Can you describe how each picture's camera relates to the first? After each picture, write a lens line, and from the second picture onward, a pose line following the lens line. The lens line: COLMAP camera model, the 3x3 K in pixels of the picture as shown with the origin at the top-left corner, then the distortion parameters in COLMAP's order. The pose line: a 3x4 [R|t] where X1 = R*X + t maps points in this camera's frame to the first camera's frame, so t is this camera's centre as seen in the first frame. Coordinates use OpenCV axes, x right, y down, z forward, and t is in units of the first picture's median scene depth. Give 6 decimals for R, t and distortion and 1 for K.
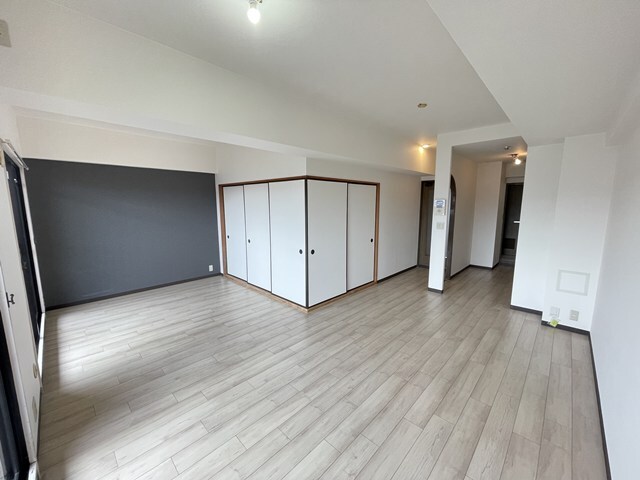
lens RADIAL K [[256.8, 0, 316.4], [0, 256.8, 235.5], [0, 0, 1]] dist [-0.000016, -0.000483]
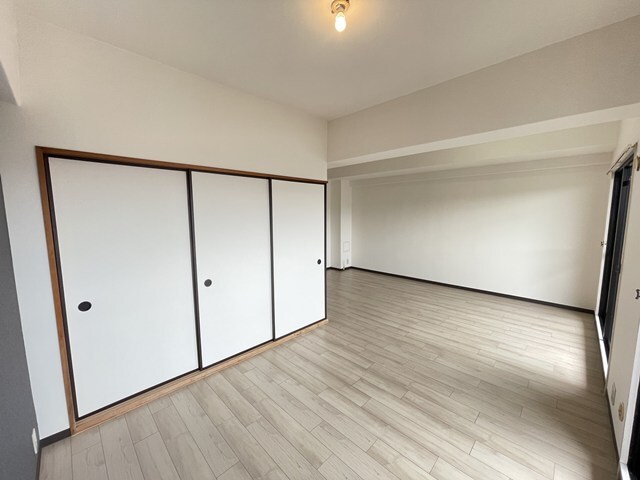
lens RADIAL K [[256.8, 0, 315.2], [0, 256.8, 243.7], [0, 0, 1]] dist [-0.000016, -0.000483]
pose [[0.014485, -0.124337, 0.992134, -1.238434], [0.124734, 0.984712, 0.121586, -0.150151], [-0.992084, 0.121992, 0.029773, 1.257816]]
